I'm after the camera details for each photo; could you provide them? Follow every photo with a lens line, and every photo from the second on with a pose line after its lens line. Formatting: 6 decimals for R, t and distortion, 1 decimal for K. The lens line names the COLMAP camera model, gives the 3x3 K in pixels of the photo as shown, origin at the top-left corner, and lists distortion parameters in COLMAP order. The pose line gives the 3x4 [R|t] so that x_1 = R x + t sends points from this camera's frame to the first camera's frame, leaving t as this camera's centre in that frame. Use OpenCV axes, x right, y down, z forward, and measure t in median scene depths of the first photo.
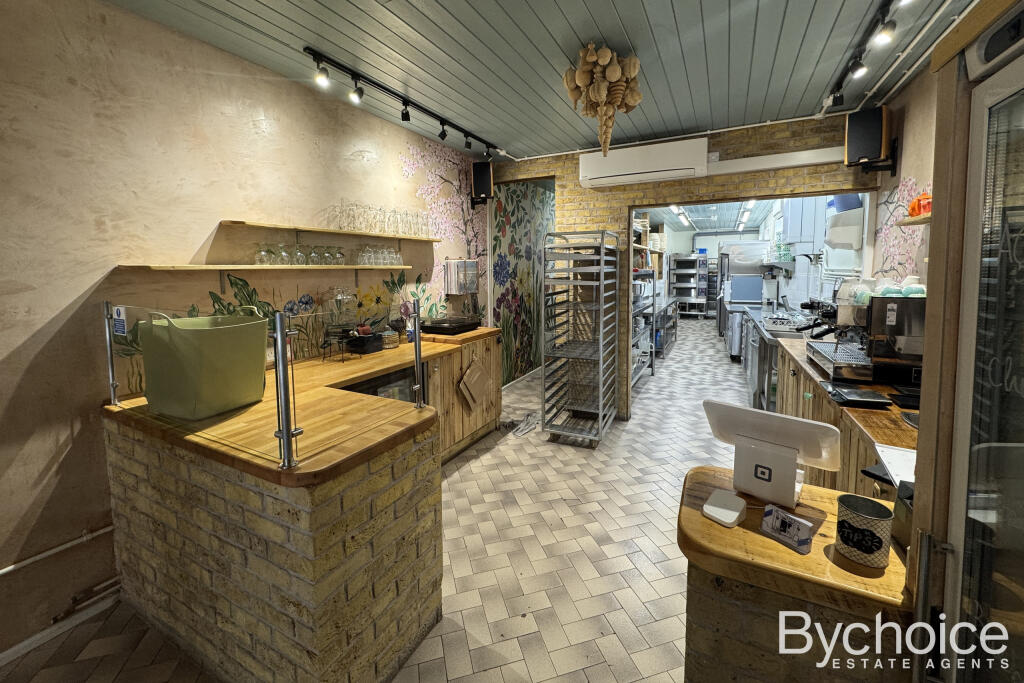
lens RADIAL K [[401.7, 0, 517.3], [0, 401.7, 299.2], [0, 0, 1]] dist [-0.000253, -0.000062]
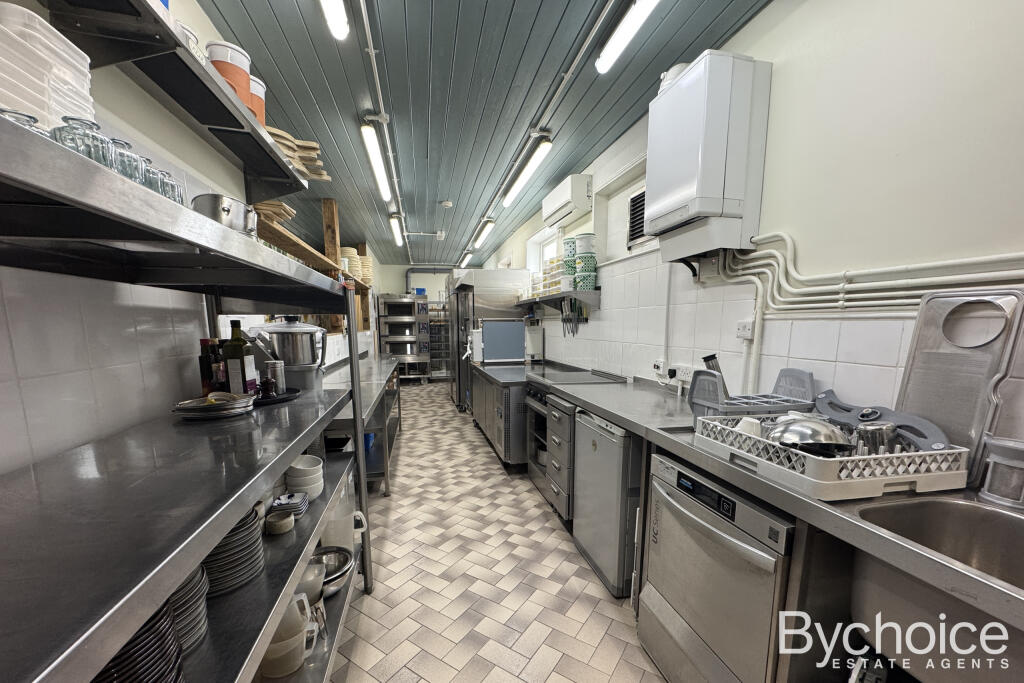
lens RADIAL K [[401.7, 0, 511.2], [0, 401.7, 384.5], [0, 0, 1]] dist [-0.000253, -0.000062]
pose [[0.772522, -0.089083, 0.628708, 0.229257], [0.041932, 0.995106, 0.089475, -0.018892], [-0.633602, -0.042758, 0.772477, 0.656456]]
